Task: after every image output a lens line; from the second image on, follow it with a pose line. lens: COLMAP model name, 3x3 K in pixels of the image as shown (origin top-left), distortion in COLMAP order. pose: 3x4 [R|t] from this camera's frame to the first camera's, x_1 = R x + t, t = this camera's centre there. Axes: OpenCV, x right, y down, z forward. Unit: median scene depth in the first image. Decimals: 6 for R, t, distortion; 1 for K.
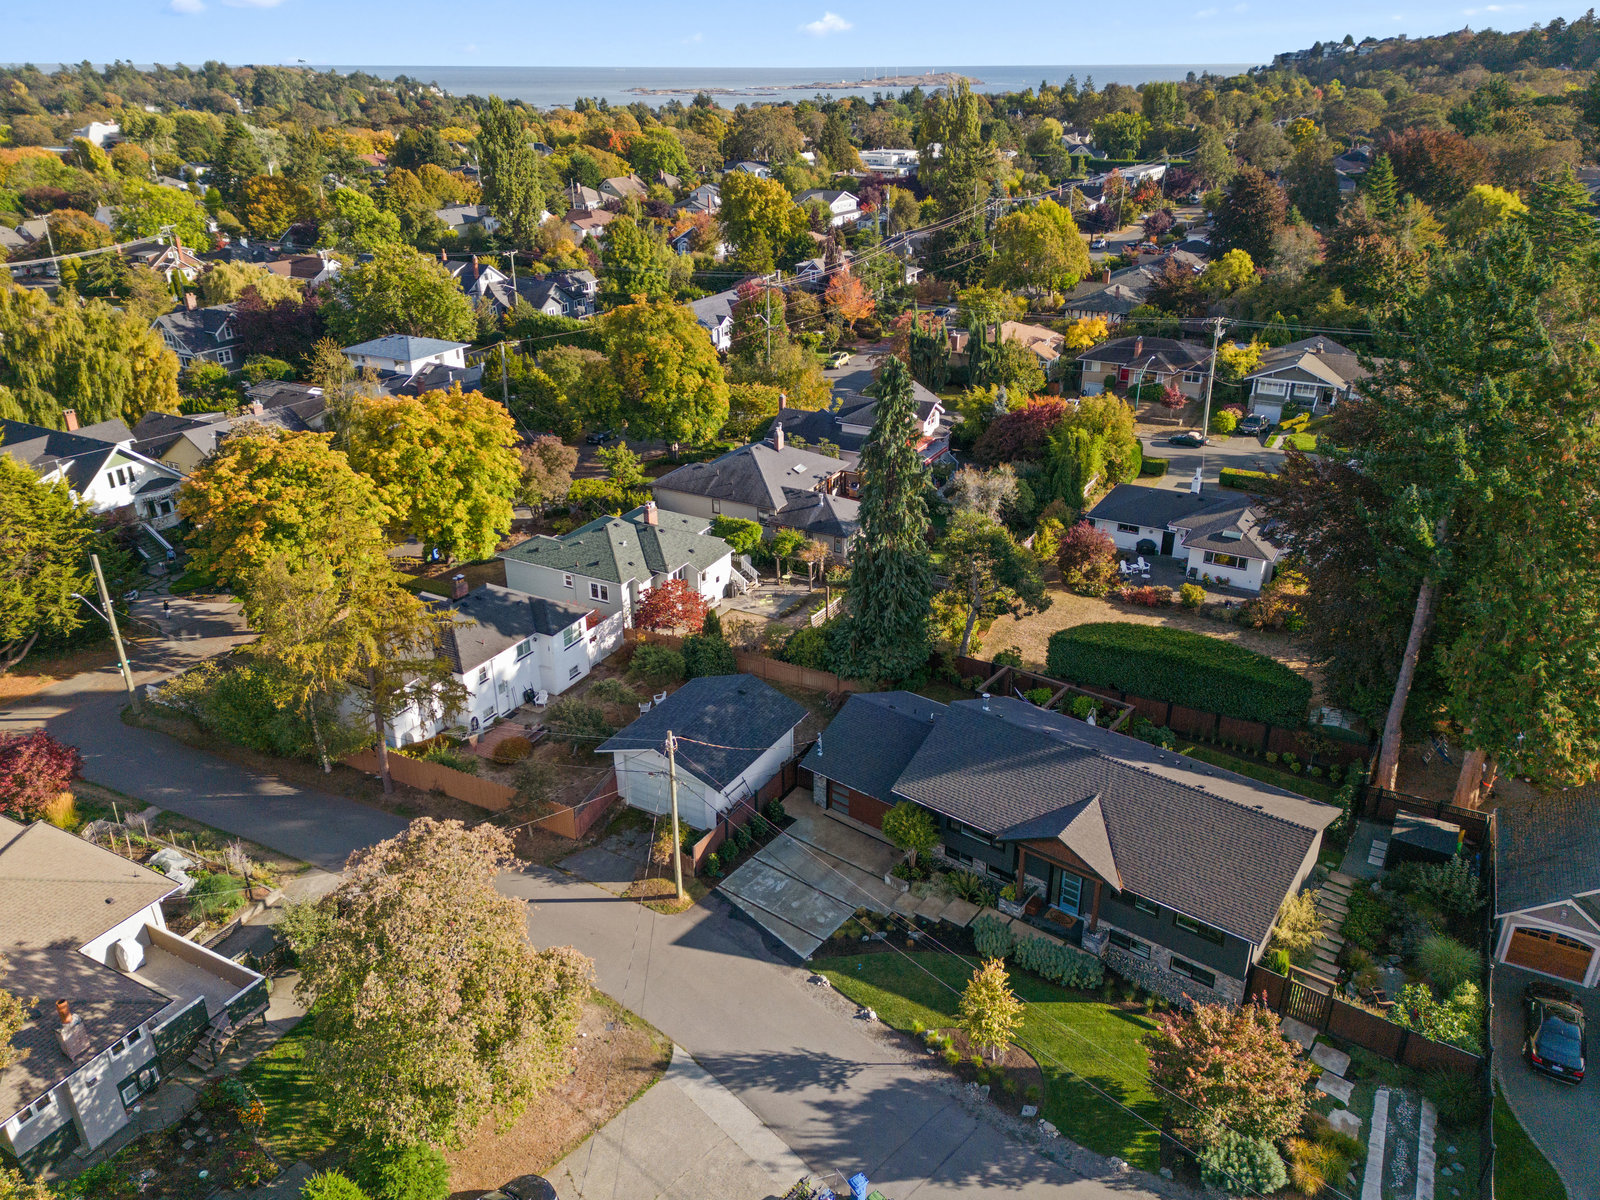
lens RADIAL K [[1148.2, 0, 800.0], [0, 1148.2, 605.8], [0, 0, 1]] dist [0.074643, -0.077708]
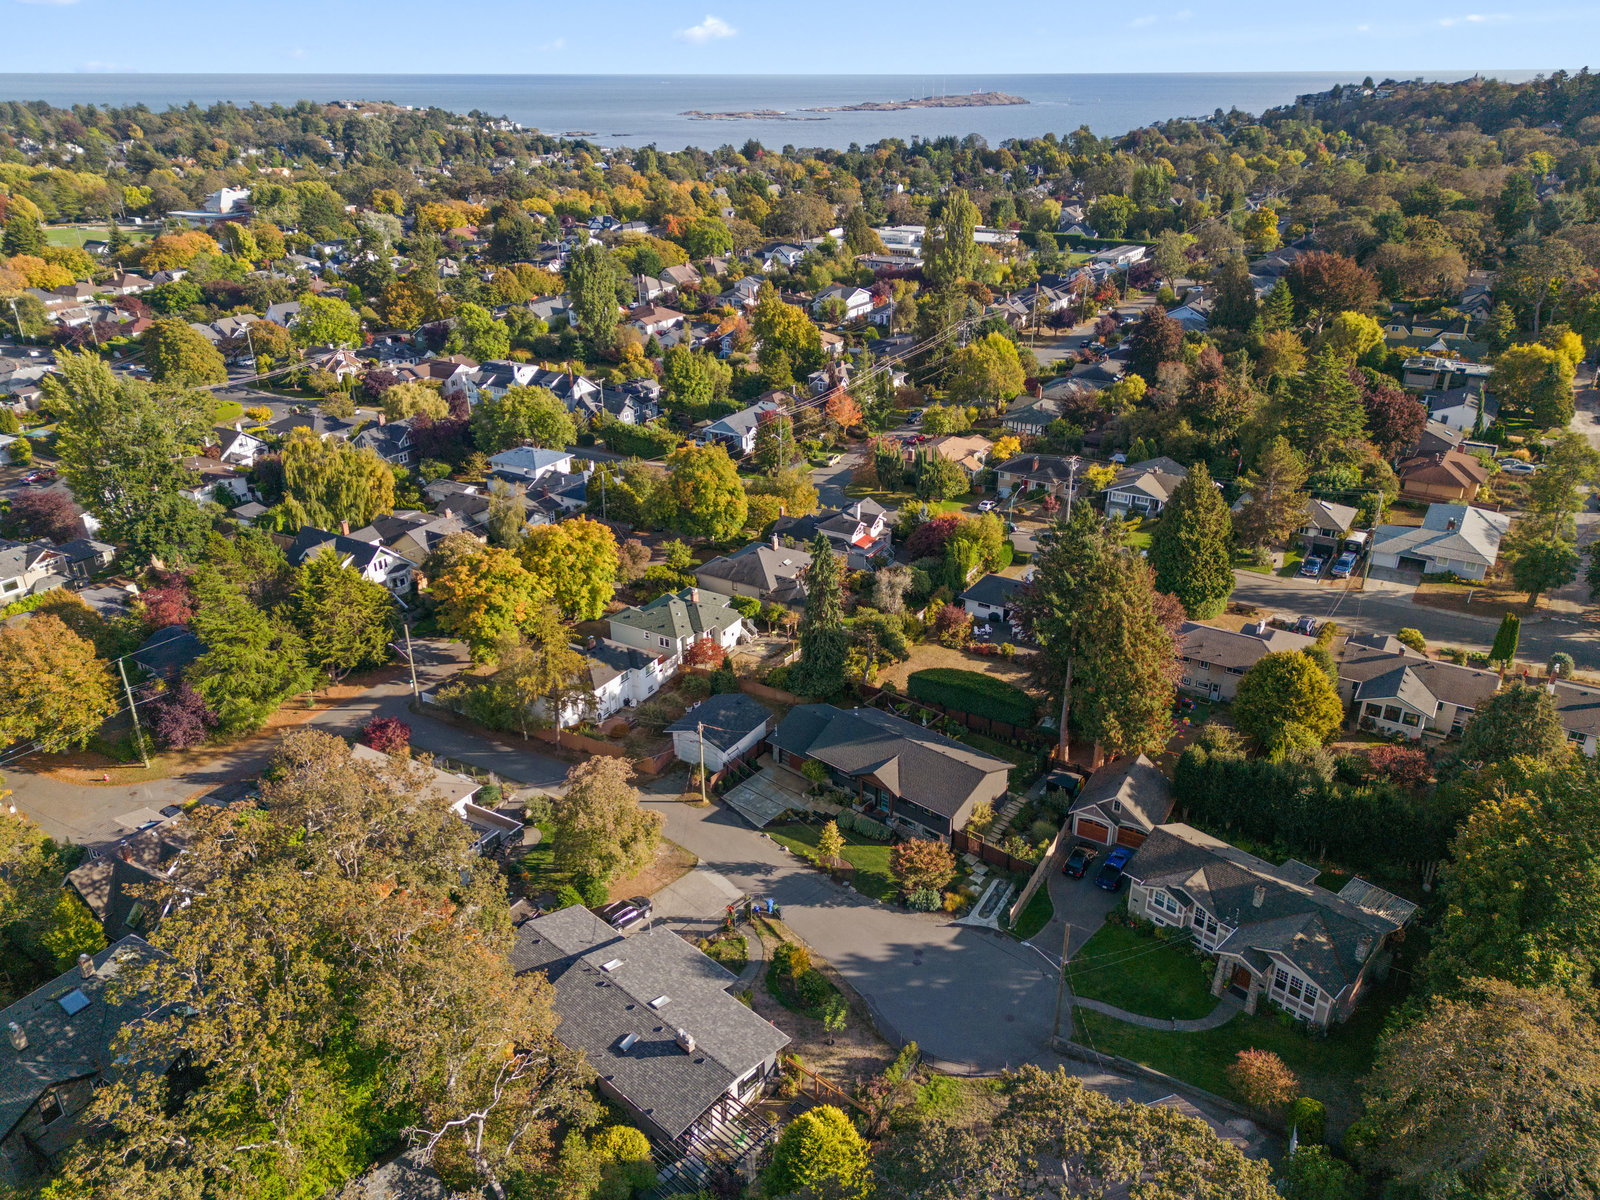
lens RADIAL K [[1148.2, 0, 800.0], [0, 1148.2, 605.8], [0, 0, 1]] dist [0.074643, -0.077708]
pose [[0.999040, 0.016289, -0.040660, 0.089630], [-0.016230, 0.999867, 0.001782, -0.065504], [0.040683, -0.001120, 0.999171, -0.648137]]
